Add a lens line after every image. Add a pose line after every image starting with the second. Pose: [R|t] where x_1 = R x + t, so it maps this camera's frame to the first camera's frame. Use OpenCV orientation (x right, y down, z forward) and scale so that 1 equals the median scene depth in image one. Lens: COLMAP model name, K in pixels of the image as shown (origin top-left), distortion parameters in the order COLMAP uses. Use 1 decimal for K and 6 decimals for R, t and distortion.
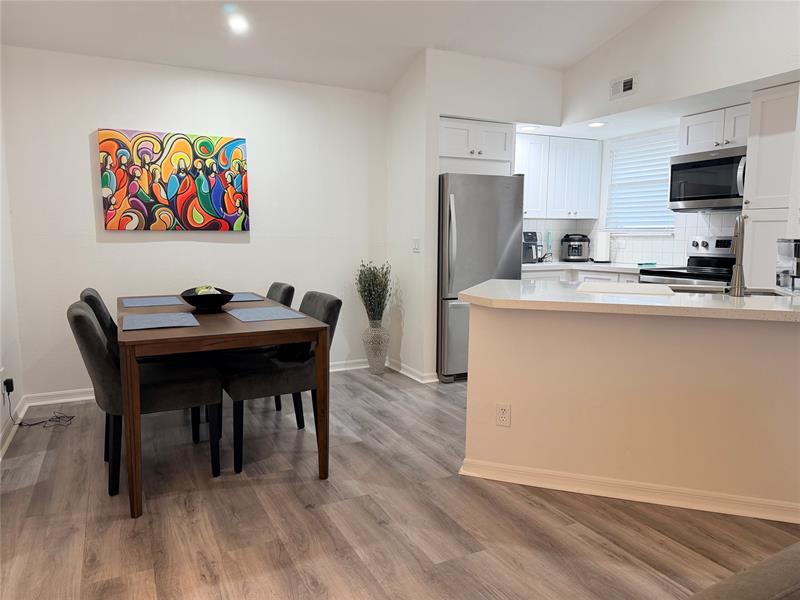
lens RADIAL K [[556.4, 0, 401.8], [0, 556.4, 304.1], [0, 0, 1]] dist [0.024880, -0.037522]
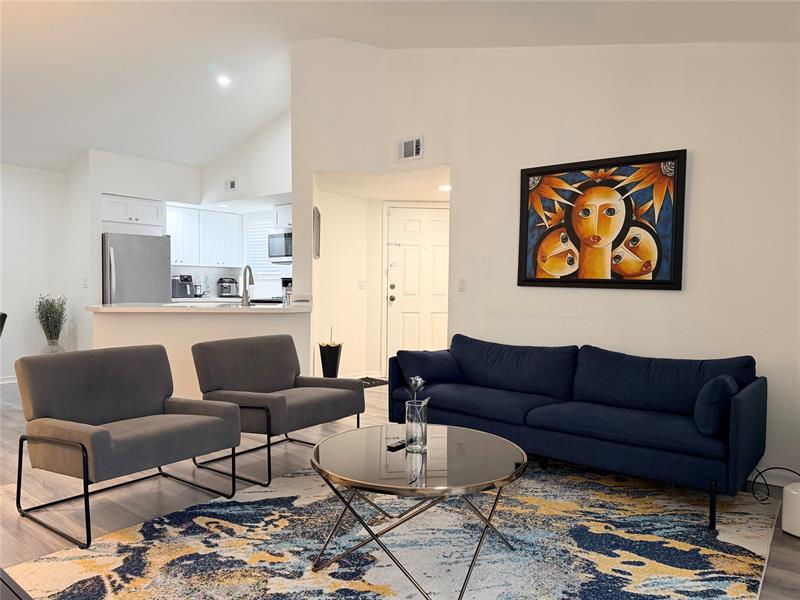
lens RADIAL K [[556.4, 0, 404.4], [0, 556.4, 296.0], [0, 0, 1]] dist [0.024880, -0.037522]
pose [[0.914147, 0.001517, 0.405381, 0.175825], [0.042191, 0.994206, -0.098863, 0.091337], [-0.403182, 0.107478, 0.908786, -0.535586]]
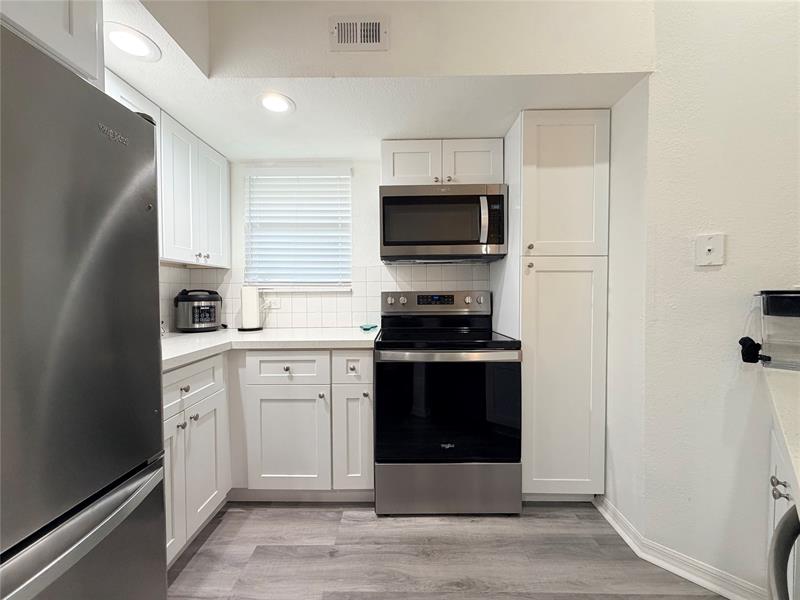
lens RADIAL K [[316.4, 0, 388.5], [0, 316.4, 300.0], [0, 0, 1]] dist [0.002036, 0.000841]
pose [[0.467685, -0.021127, 0.883643, 0.099493], [0.112720, 0.992977, -0.035918, -0.087284], [-0.876679, 0.116403, 0.466782, 0.736940]]
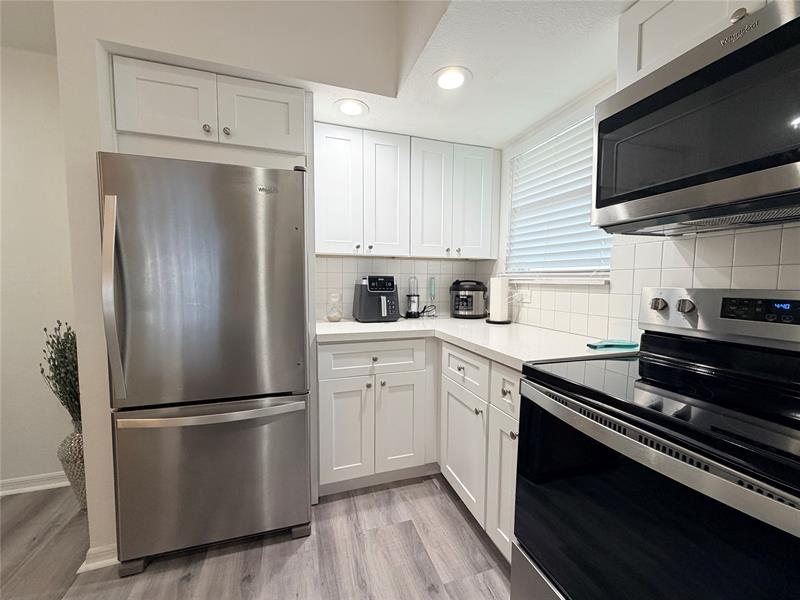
lens RADIAL K [[316.4, 0, 406.7], [0, 316.4, 299.6], [0, 0, 1]] dist [0.002036, 0.000841]
pose [[0.991748, 0.014748, -0.127349, 0.334779], [-0.022158, 0.998130, -0.056970, -0.087408], [0.126270, 0.059322, 0.990221, 0.678719]]
